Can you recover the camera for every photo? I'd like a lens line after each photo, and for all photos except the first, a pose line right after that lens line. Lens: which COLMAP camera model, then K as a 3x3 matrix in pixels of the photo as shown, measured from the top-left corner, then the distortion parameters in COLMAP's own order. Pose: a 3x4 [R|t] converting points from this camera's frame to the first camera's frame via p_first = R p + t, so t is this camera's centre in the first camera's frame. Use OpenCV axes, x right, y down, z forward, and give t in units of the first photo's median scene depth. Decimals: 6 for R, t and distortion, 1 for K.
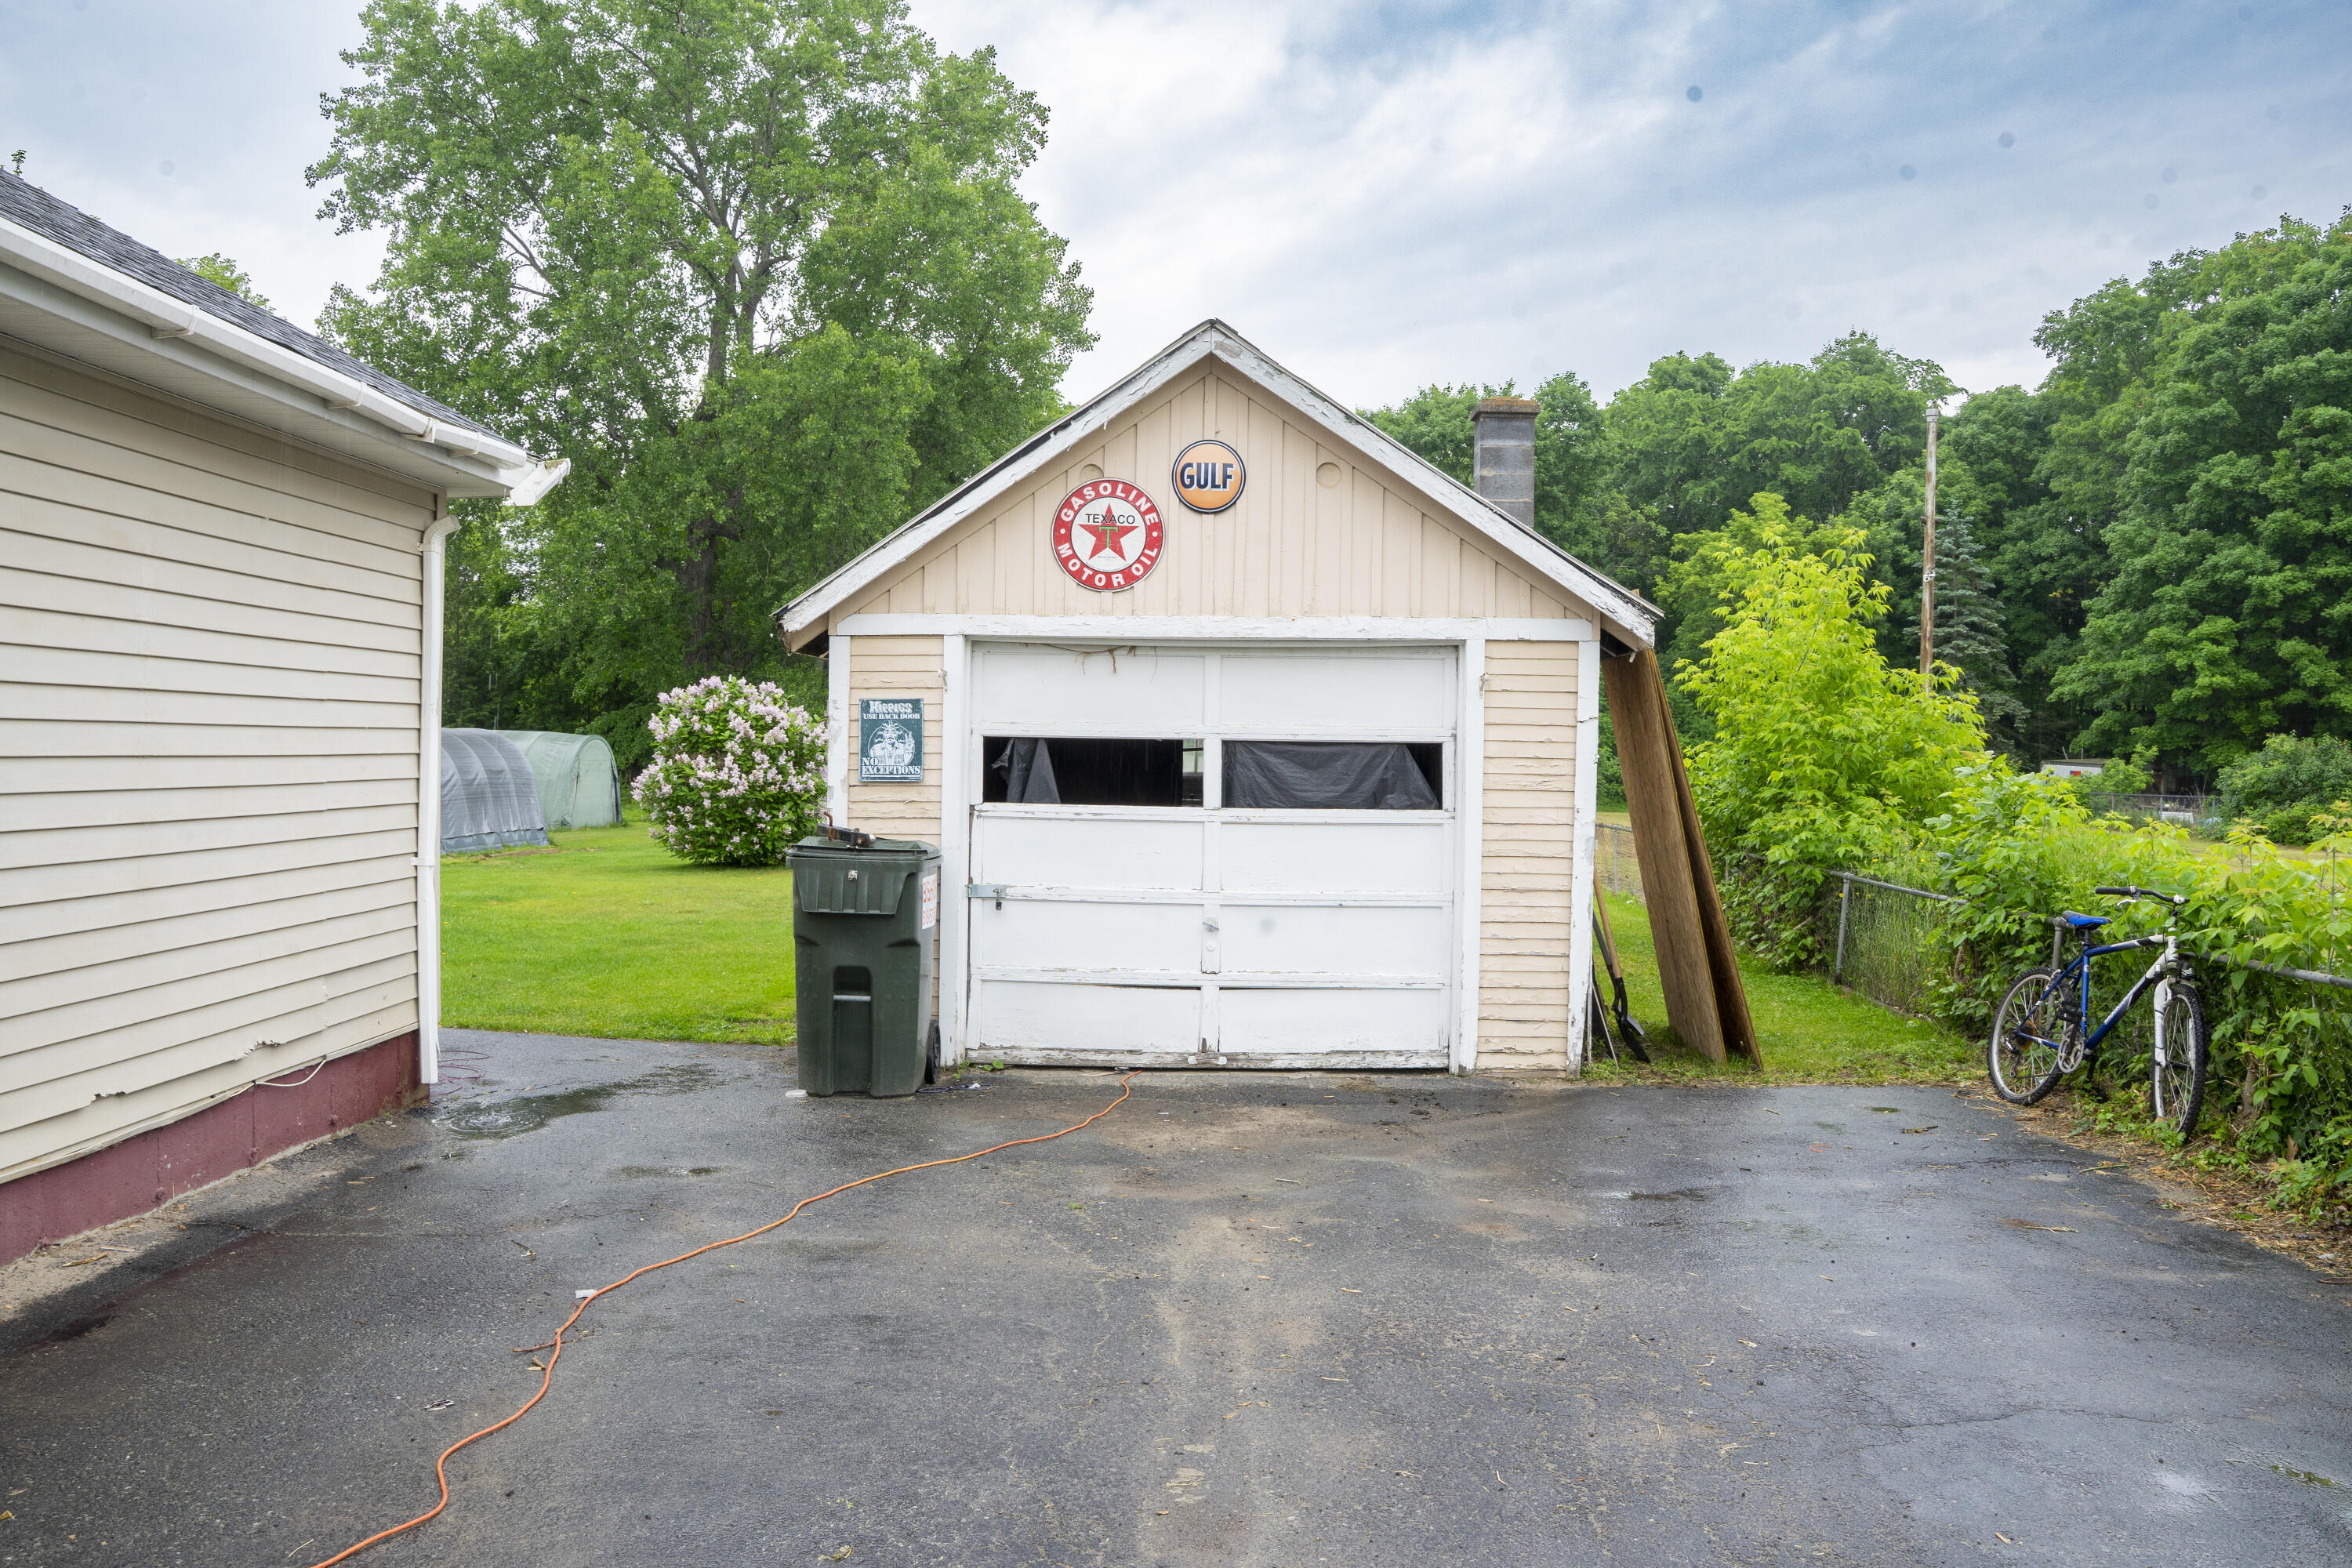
lens RADIAL K [[1906.8, 0, 1176.1], [0, 1906.8, 754.3], [0, 0, 1]] dist [-0.120470, 0.115012]
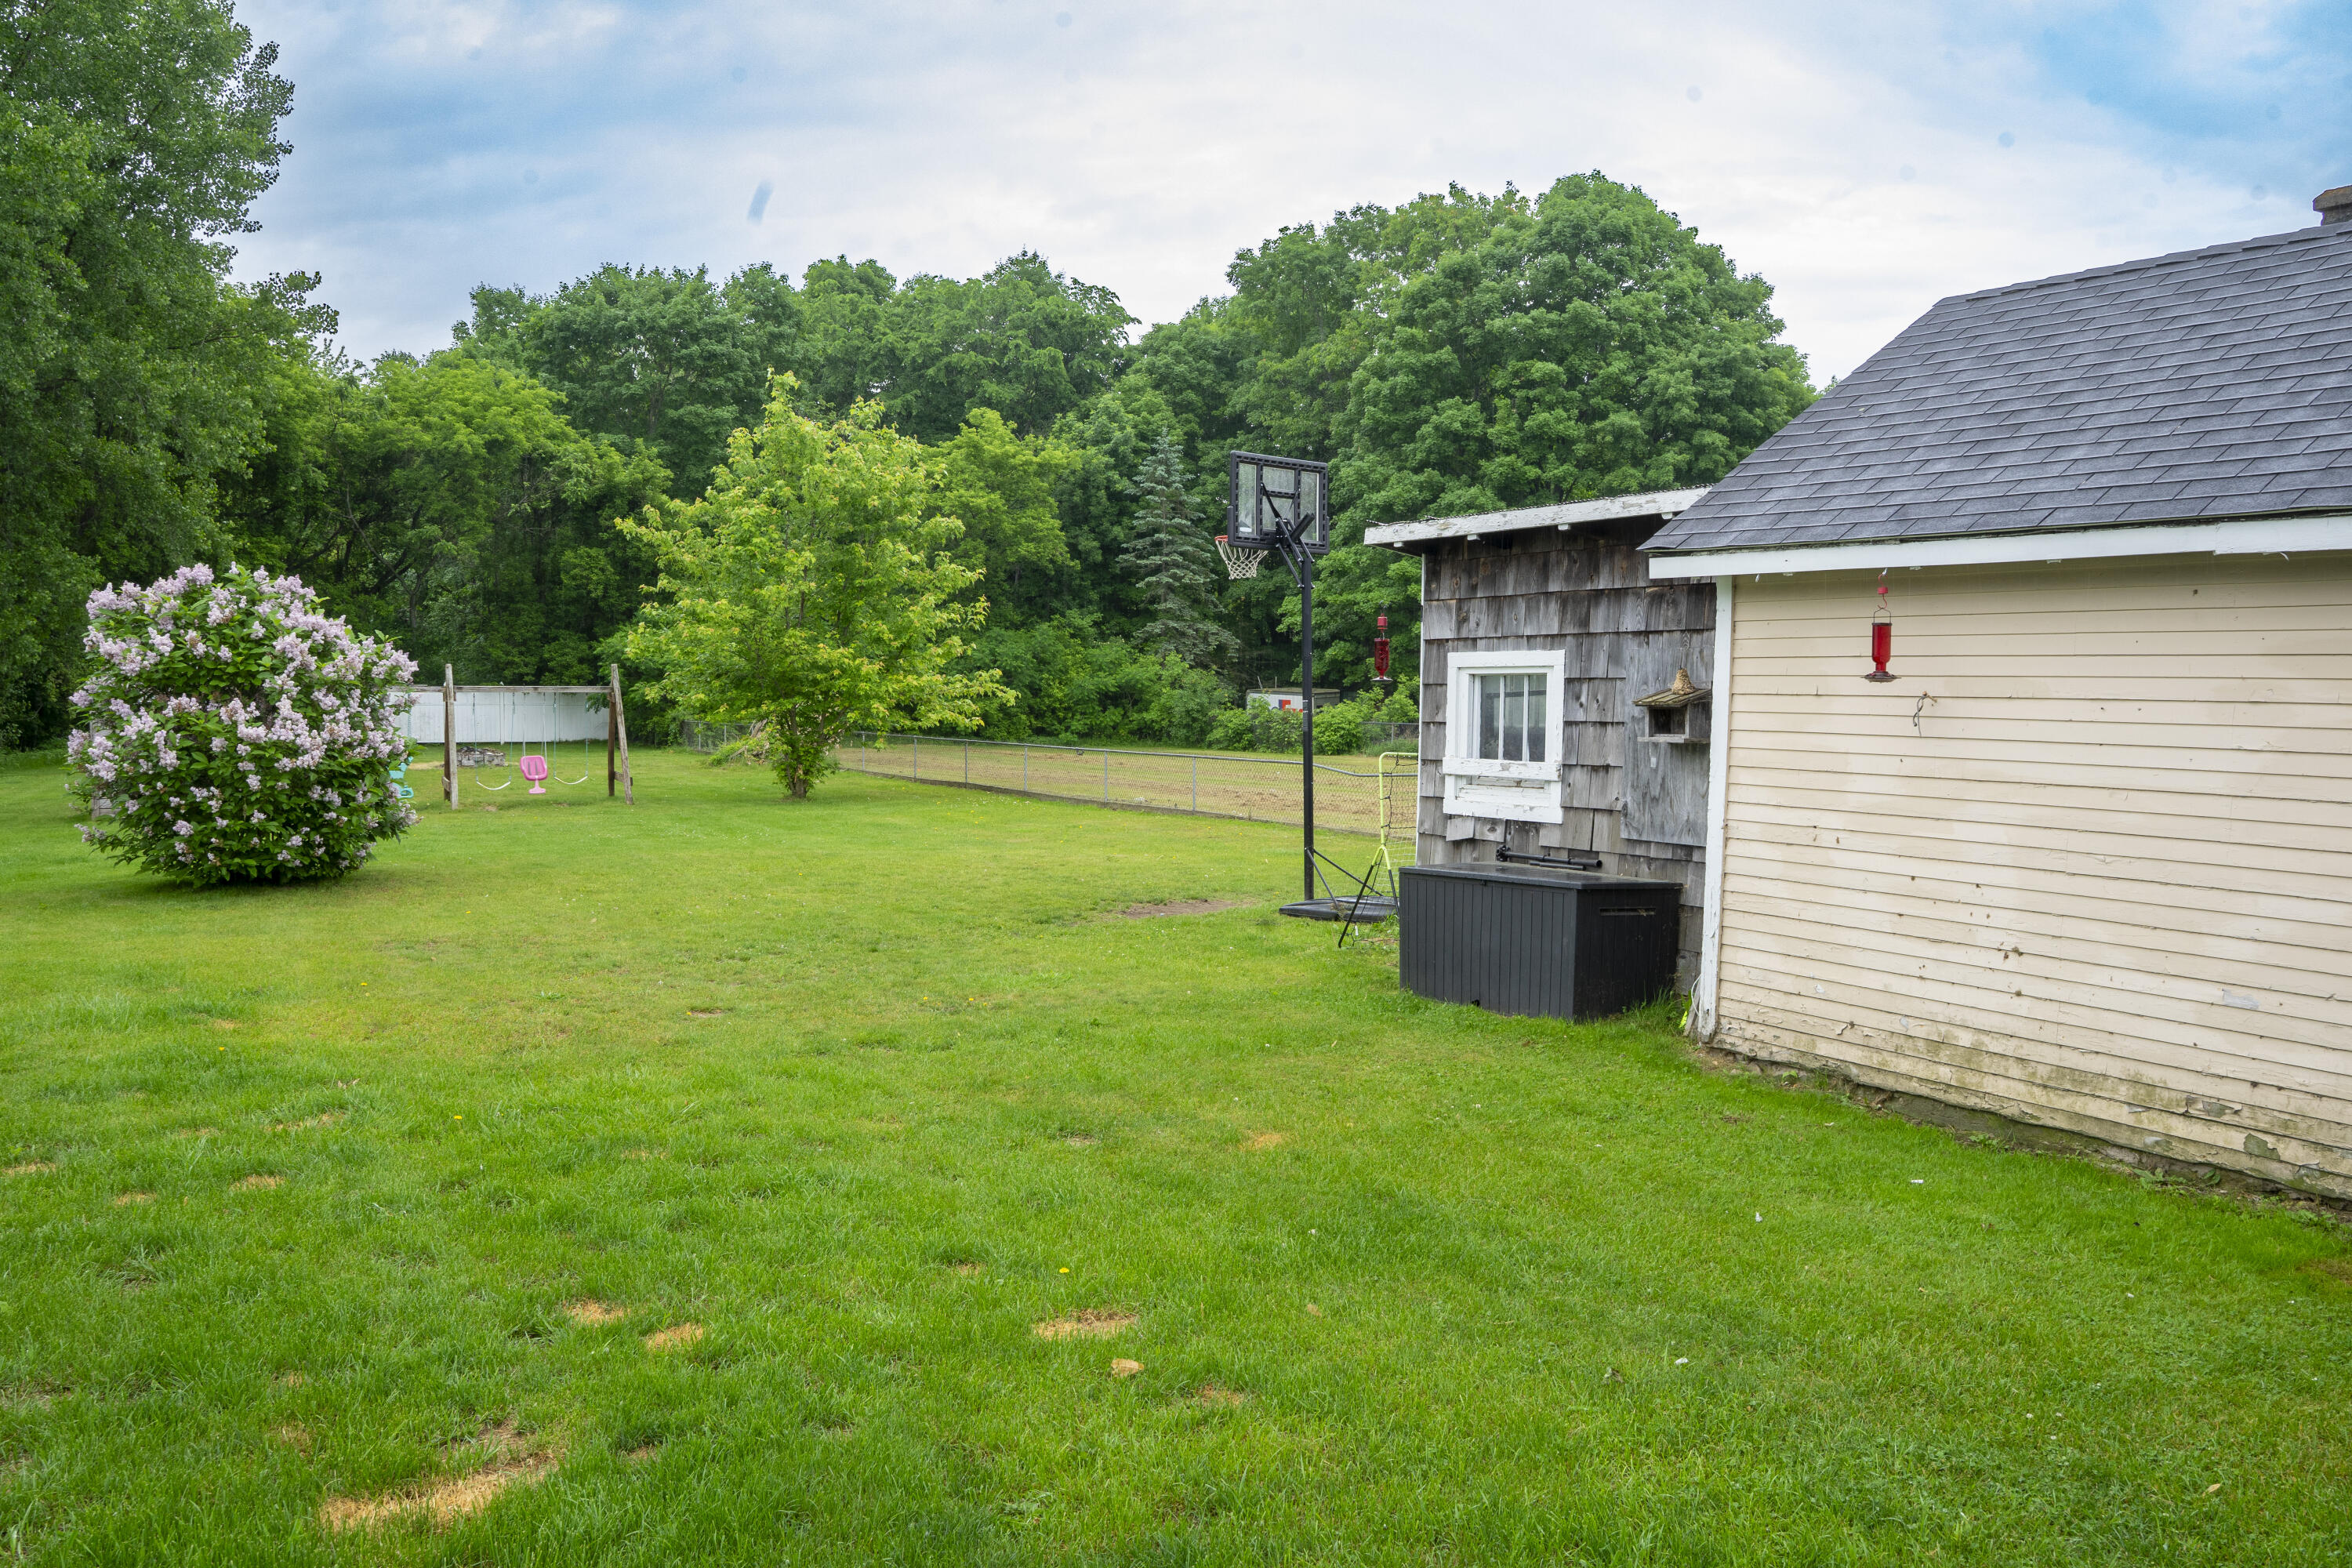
lens RADIAL K [[1906.8, 0, 1176.1], [0, 1906.8, 754.3], [0, 0, 1]] dist [-0.120470, 0.115012]
pose [[0.854168, -0.020020, 0.519612, -0.126366], [-0.000101, 0.999252, 0.038665, -0.001928], [-0.519998, -0.033079, 0.853527, 0.151863]]
